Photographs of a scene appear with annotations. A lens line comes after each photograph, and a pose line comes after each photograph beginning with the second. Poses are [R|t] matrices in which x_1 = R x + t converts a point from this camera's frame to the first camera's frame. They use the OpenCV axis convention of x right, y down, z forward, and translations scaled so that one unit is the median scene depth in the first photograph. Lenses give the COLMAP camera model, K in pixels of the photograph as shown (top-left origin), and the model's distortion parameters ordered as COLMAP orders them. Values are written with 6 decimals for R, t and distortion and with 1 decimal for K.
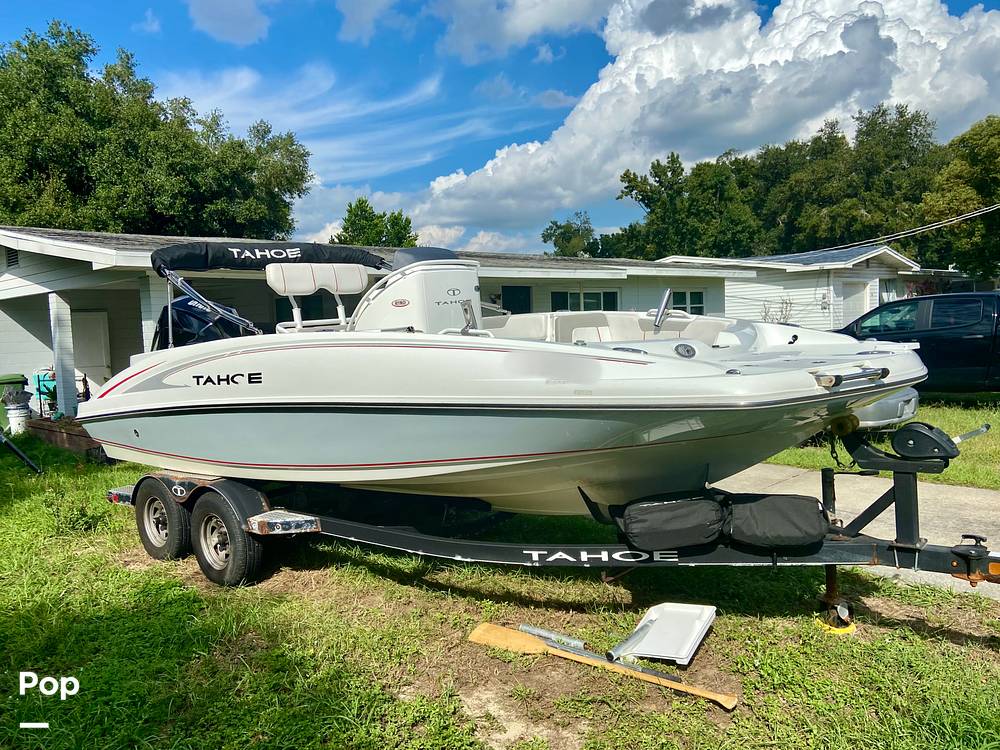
lens RADIAL K [[783.7, 0, 481.9], [0, 783.7, 375.9], [0, 0, 1]] dist [0.141543, -0.187707]
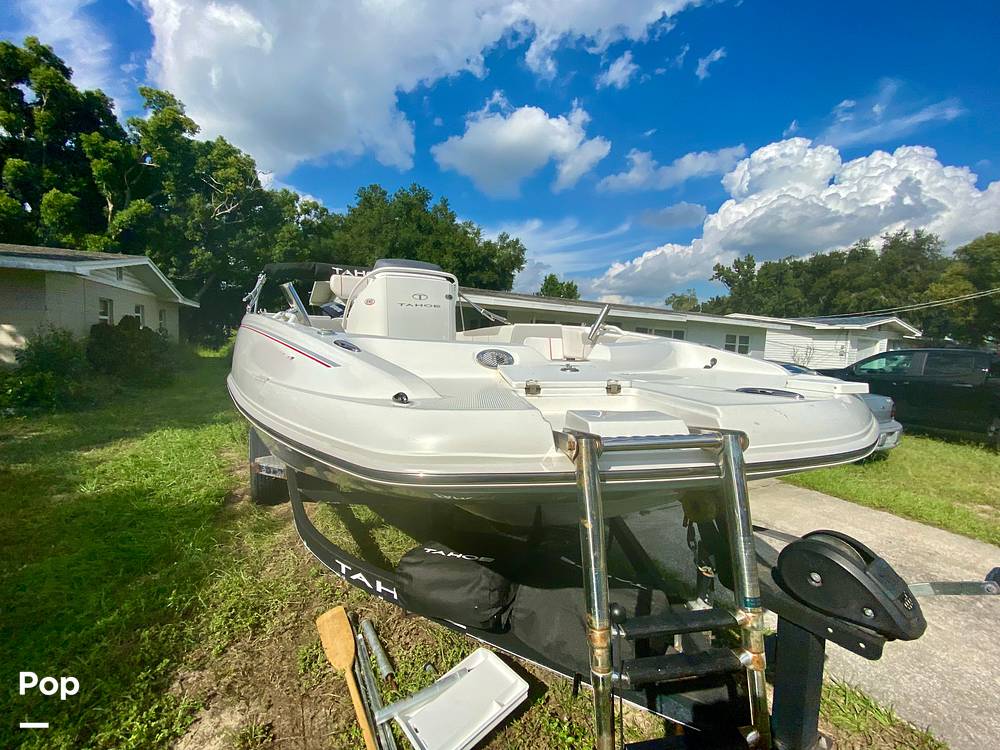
lens RADIAL K [[405.0, 0, 498.8], [0, 405.0, 373.5], [0, 0, 1]] dist [0.020420, -0.020308]
pose [[0.949086, 0.106028, -0.296638, 0.187282], [-0.103203, 0.994341, 0.025212, -0.013892], [0.297632, 0.006685, 0.954657, 0.320581]]
